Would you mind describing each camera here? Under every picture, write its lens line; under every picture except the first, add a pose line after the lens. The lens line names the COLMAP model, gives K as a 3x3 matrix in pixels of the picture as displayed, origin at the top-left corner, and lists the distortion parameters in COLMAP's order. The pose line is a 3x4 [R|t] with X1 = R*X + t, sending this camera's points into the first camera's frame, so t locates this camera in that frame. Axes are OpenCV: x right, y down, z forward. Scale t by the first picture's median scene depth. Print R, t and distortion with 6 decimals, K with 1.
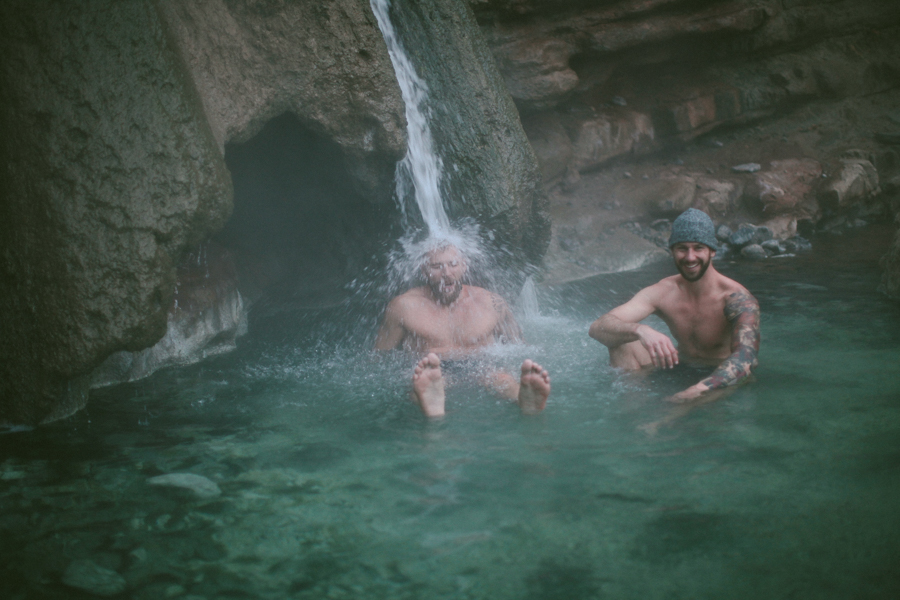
lens RADIAL K [[1332.5, 0, 450.1], [0, 1332.5, 301.2], [0, 0, 1]] dist [-0.134909, 0.000000]
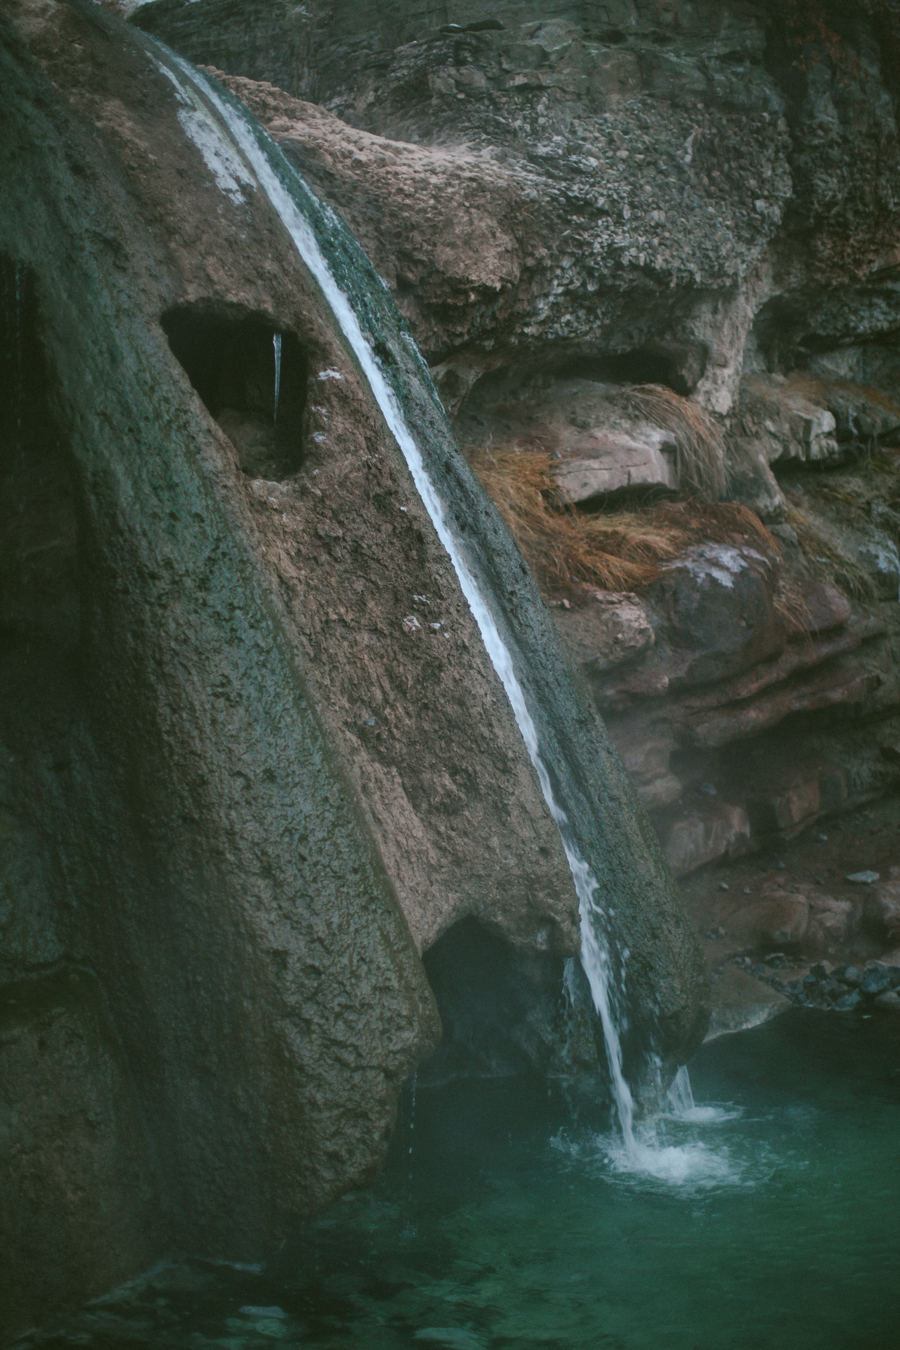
lens RADIAL K [[1998.8, 0, 449.3], [0, 1998.8, 672.4], [0, 0, 1]] dist [-0.134909, 0.000000]
pose [[0.996947, 0.028752, 0.072600, -0.249232], [-0.020299, 0.993206, -0.114587, -0.153031], [-0.075402, 0.112764, 0.990757, -0.452633]]
